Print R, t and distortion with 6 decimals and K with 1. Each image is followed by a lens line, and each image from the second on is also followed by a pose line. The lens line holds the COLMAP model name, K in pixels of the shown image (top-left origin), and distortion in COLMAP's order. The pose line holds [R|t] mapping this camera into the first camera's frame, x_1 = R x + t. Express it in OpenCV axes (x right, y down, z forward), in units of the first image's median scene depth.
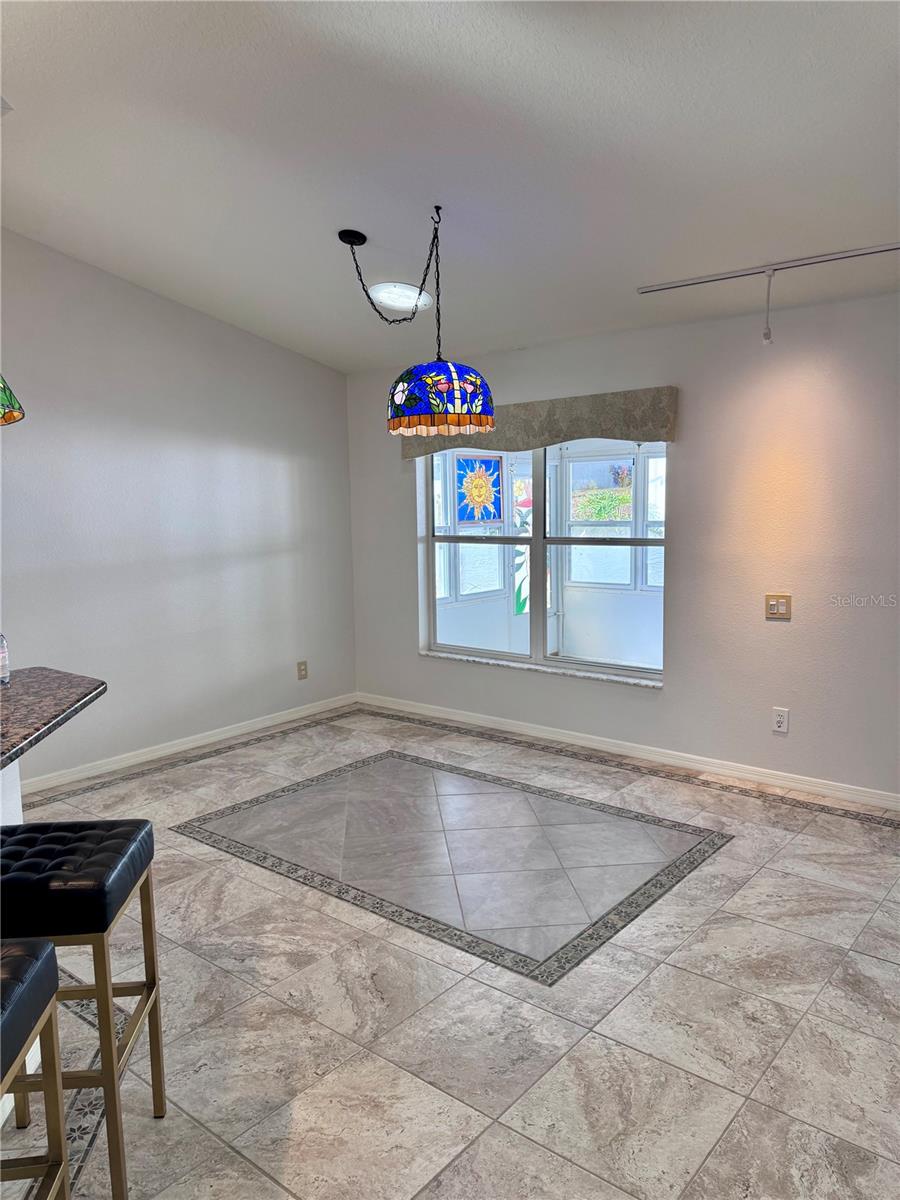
lens RADIAL K [[842.5, 0, 456.5], [0, 842.5, 597.8], [0, 0, 1]] dist [0.058506, -0.067351]
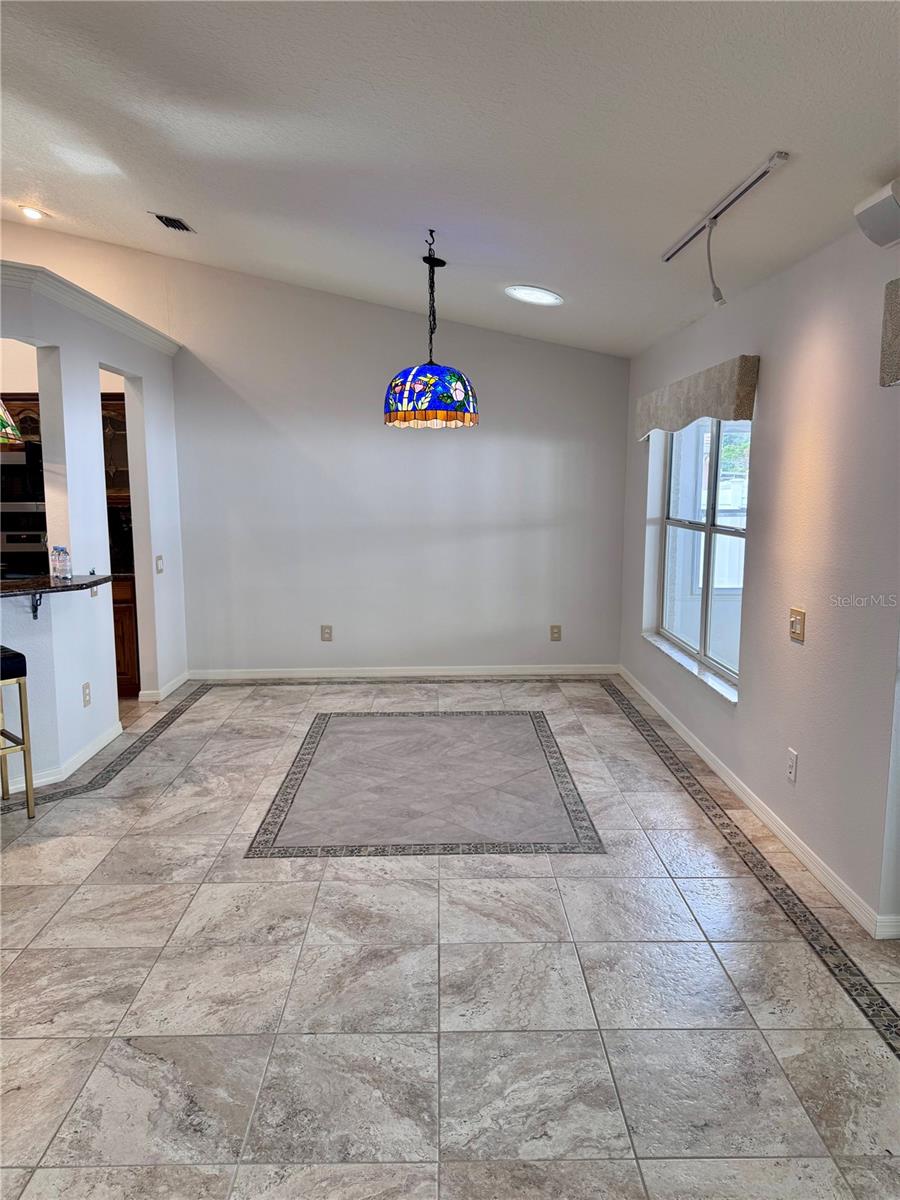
lens RADIAL K [[842.5, 0, 460.9], [0, 842.5, 595.1], [0, 0, 1]] dist [0.058506, -0.067351]
pose [[0.657588, 0.119616, -0.743821, 0.782779], [-0.098958, 0.992475, 0.072118, -0.045543], [0.746851, 0.026183, 0.664476, 0.230804]]
